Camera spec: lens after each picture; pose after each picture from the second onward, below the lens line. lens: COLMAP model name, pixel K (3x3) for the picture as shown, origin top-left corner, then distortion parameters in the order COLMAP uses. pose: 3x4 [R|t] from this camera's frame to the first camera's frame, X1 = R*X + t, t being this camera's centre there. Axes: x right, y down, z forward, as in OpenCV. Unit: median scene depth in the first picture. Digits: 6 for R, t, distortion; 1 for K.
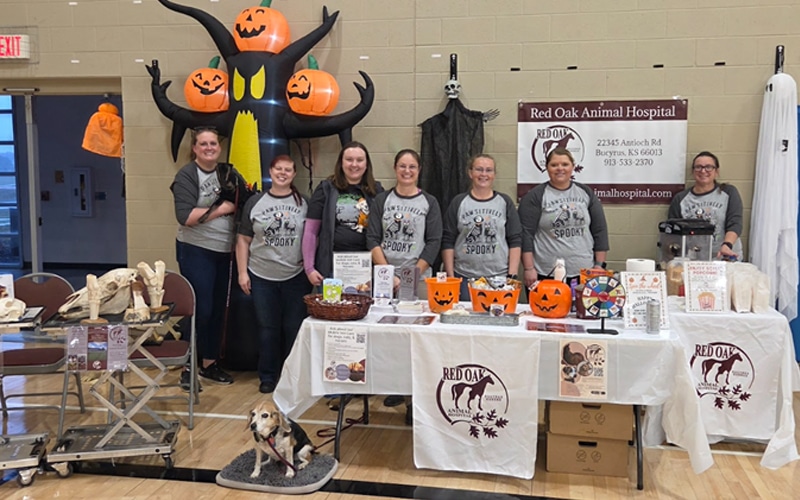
lens RADIAL K [[721.8, 0, 394.2], [0, 721.8, 248.4], [0, 0, 1]] dist [0.079586, -0.009866]
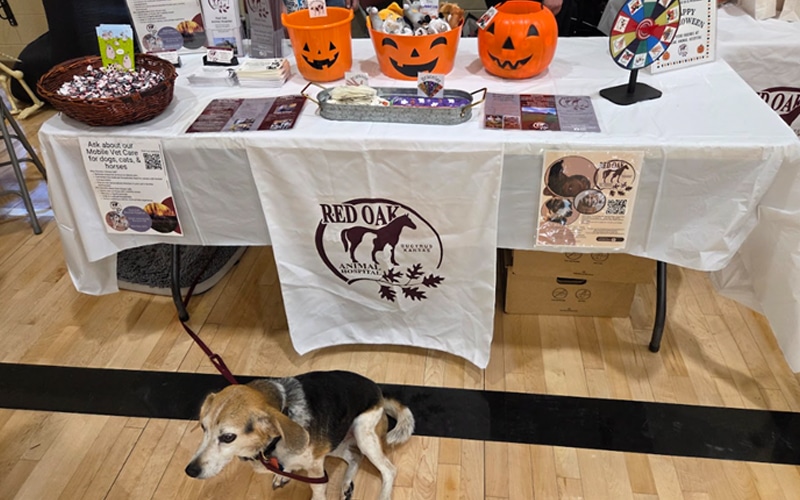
lens RADIAL K [[721.8, 0, 394.2], [0, 721.8, 248.4], [0, 0, 1]] dist [0.079586, -0.009866]
pose [[0.993911, -0.089706, 0.063986, 0.083462], [0.056923, 0.915221, 0.398911, -0.013760], [-0.094346, -0.392840, 0.914754, 0.491061]]
